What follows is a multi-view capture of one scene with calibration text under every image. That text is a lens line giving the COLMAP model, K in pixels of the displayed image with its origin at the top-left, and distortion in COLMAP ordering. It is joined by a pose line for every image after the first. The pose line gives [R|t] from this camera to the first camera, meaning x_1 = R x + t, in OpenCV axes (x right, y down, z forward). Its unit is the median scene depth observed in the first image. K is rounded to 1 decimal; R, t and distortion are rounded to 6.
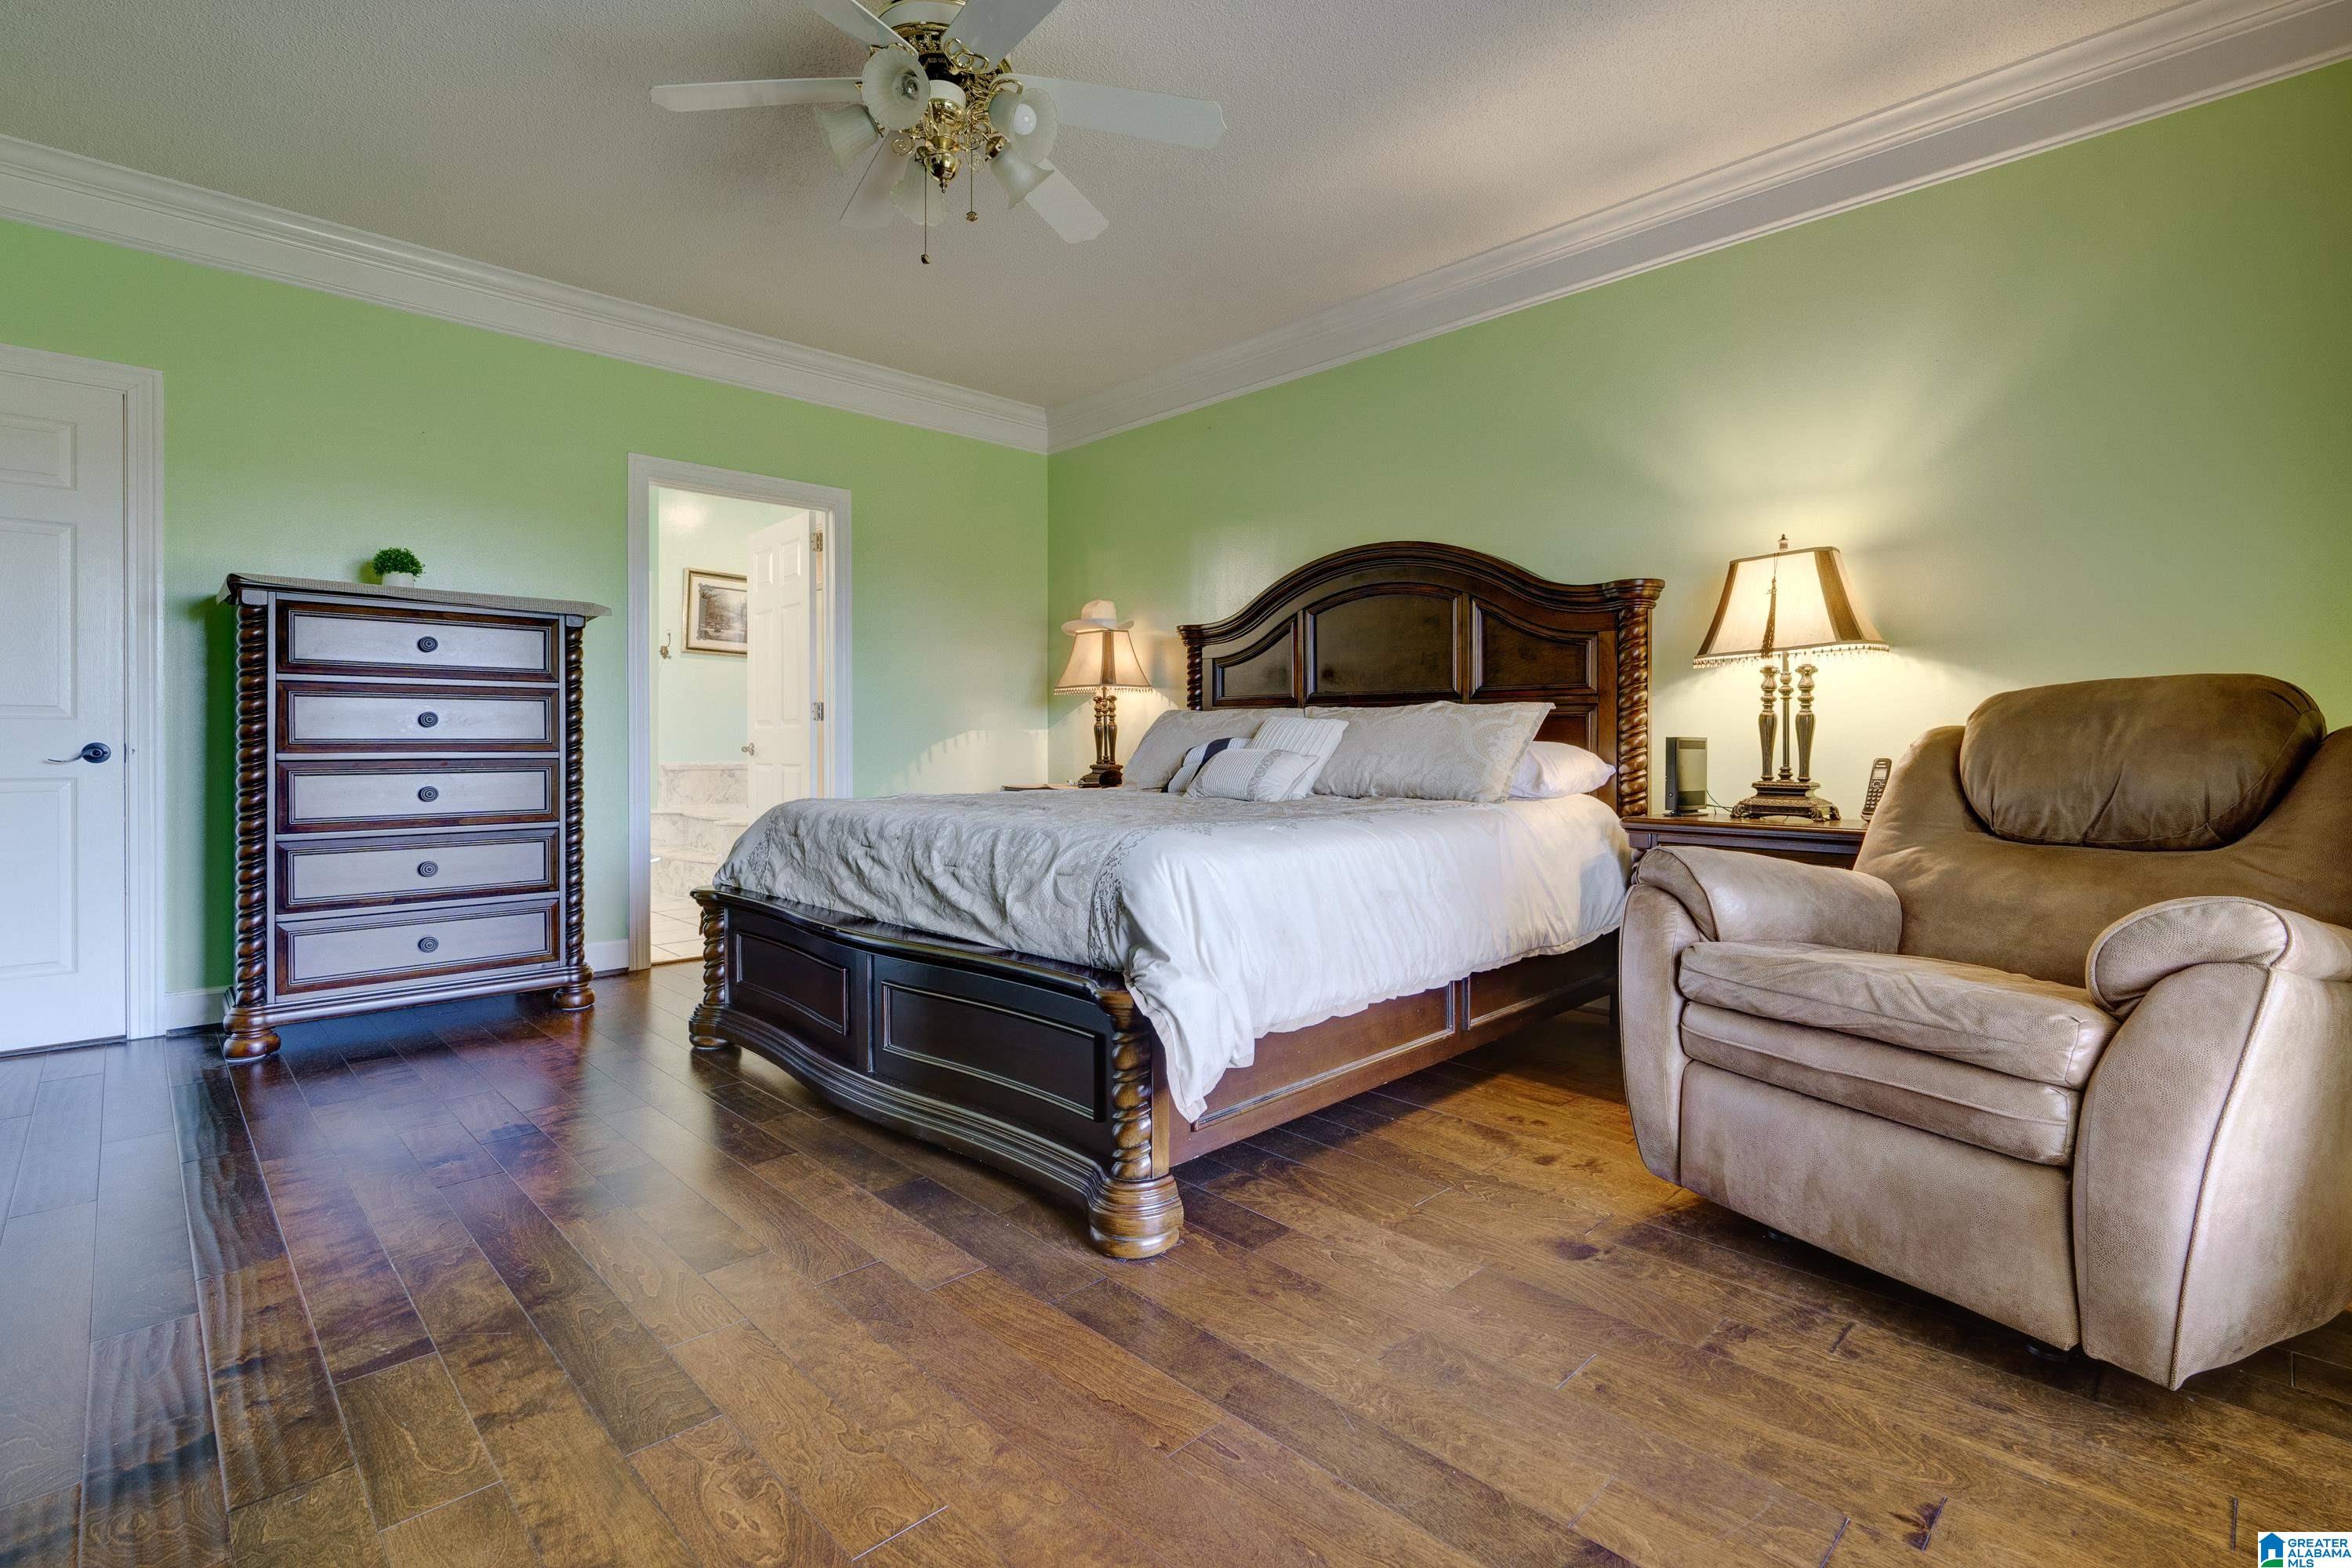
lens RADIAL K [[1106.9, 0, 1171.5], [0, 1106.9, 748.0], [0, 0, 1]] dist [-0.059569, 0.000031]
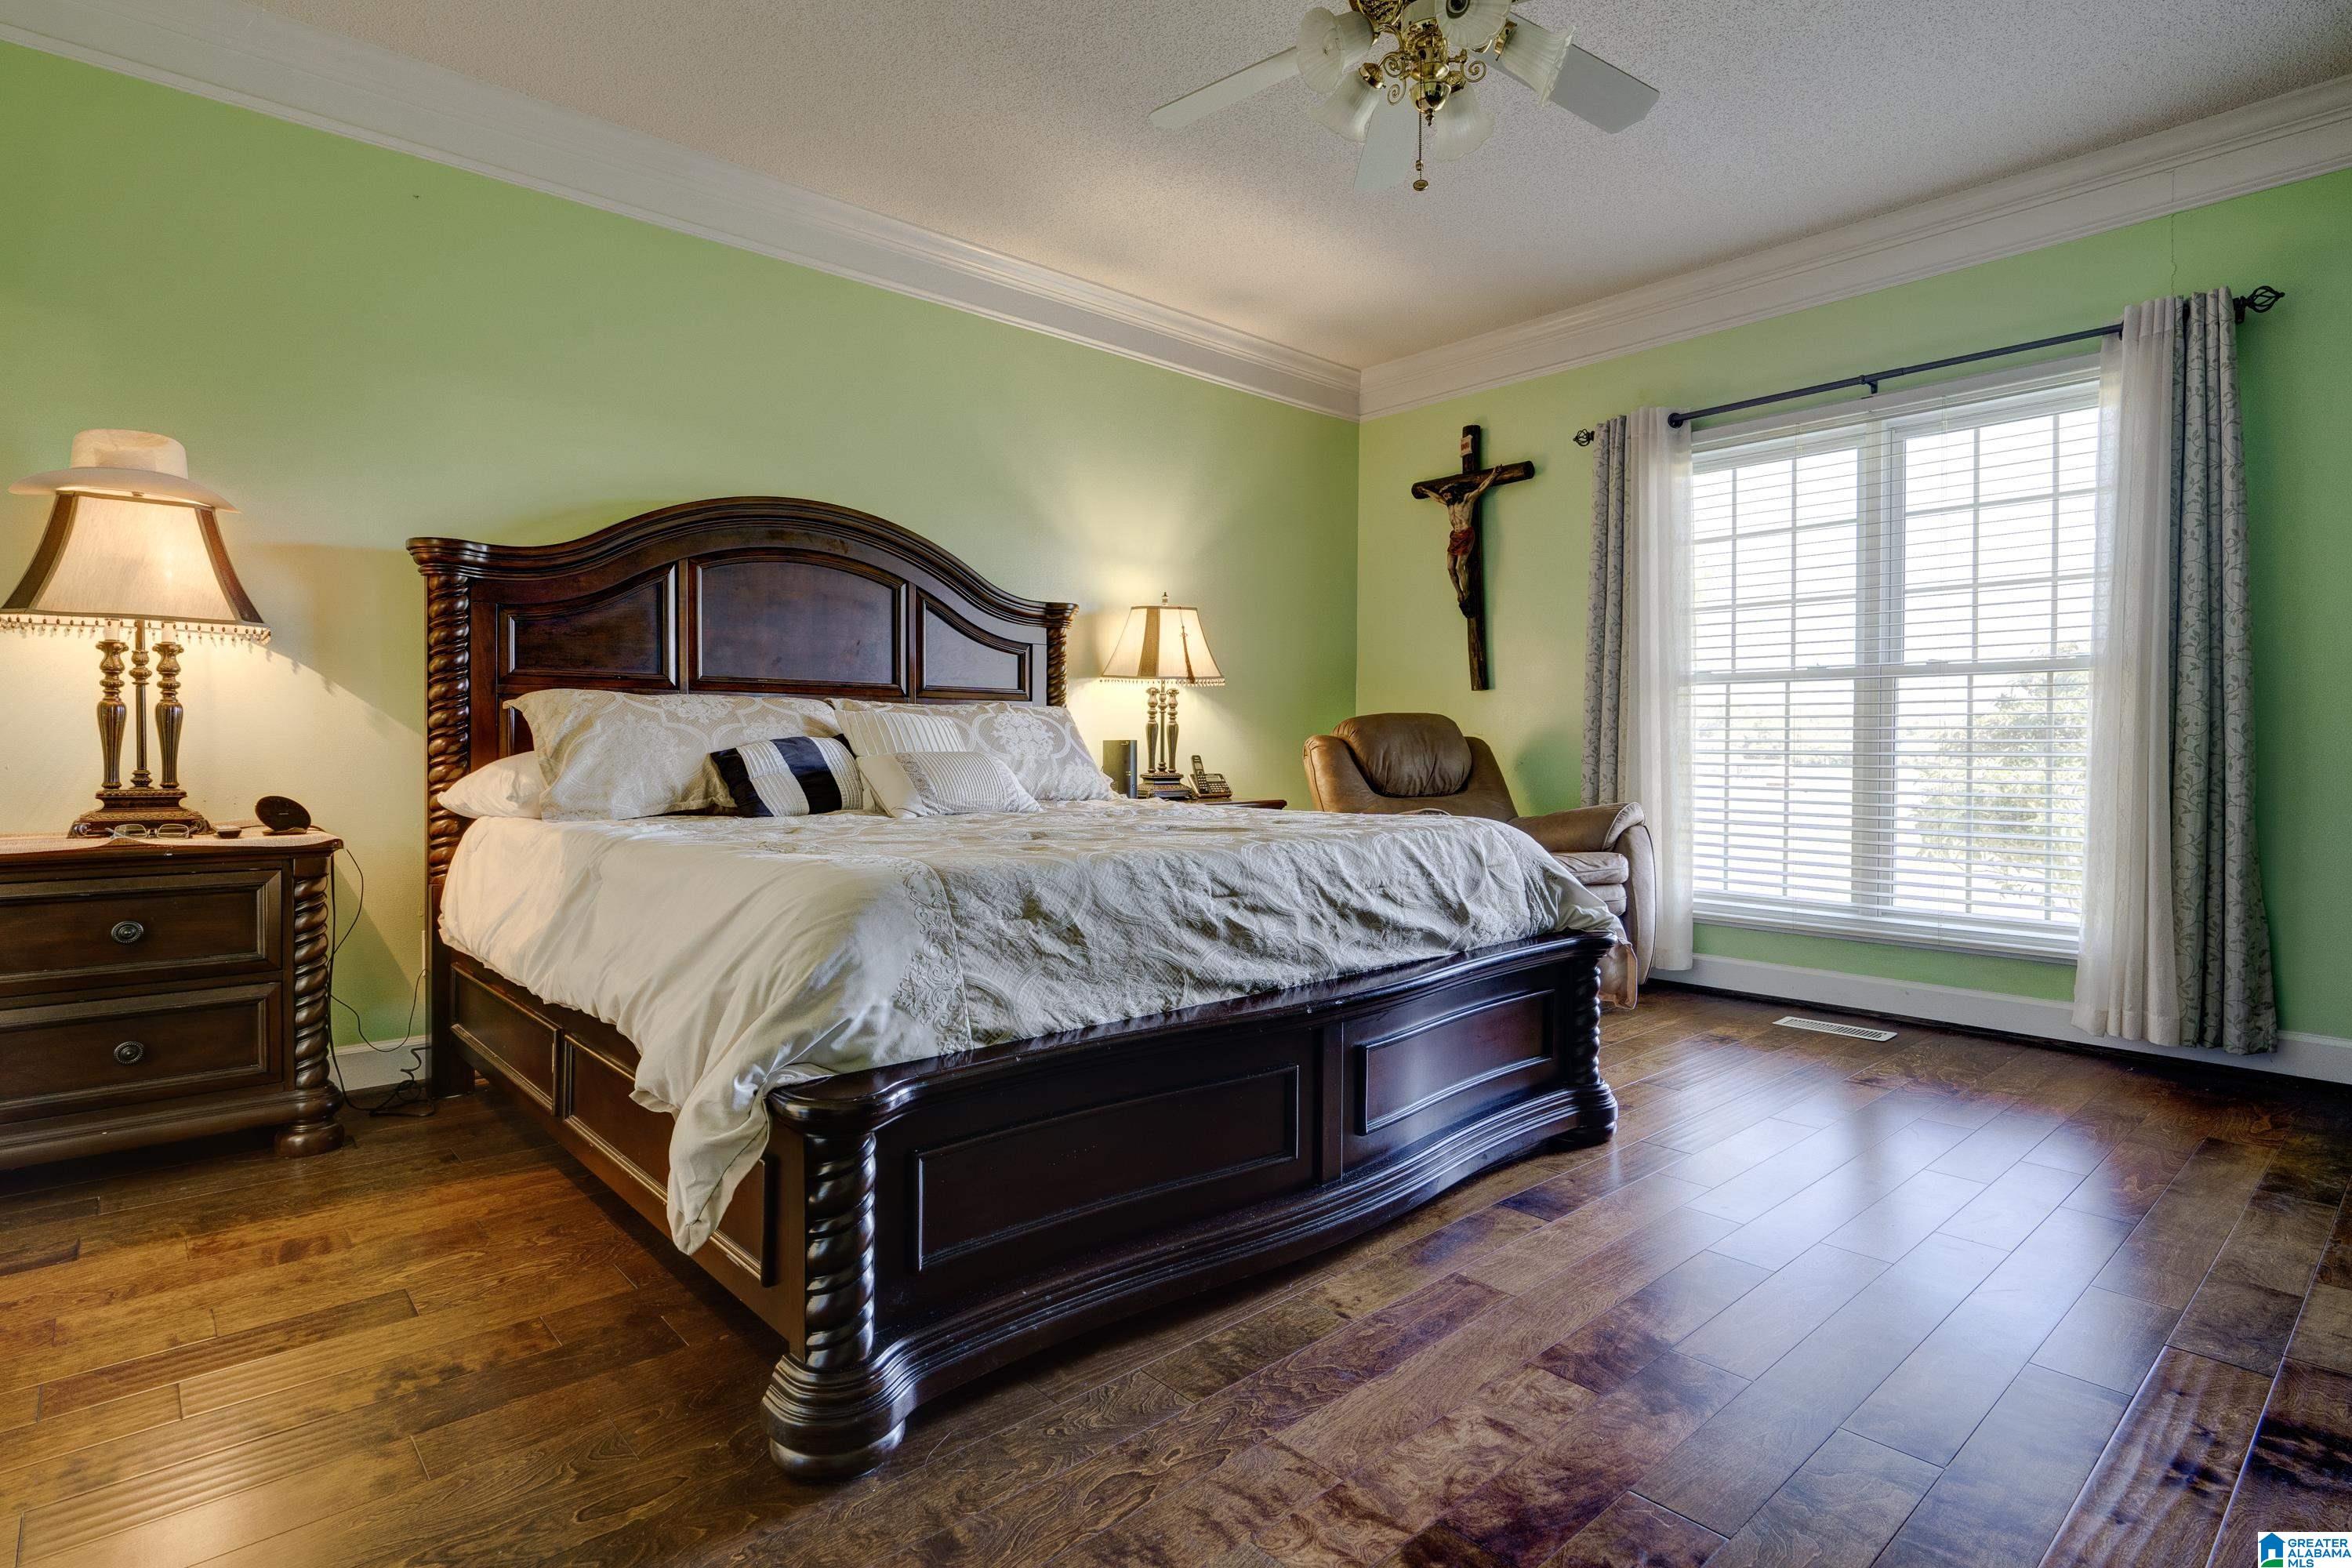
lens RADIAL K [[1196.7, 0, 1172.5], [0, 1196.7, 751.4], [0, 0, 1]] dist [-0.054544, -0.000337]
pose [[0.050206, -0.005869, 0.998722, -0.944272], [0.000102, 0.999983, 0.005871, -0.005472], [-0.998739, -0.000193, 0.050205, 0.916372]]
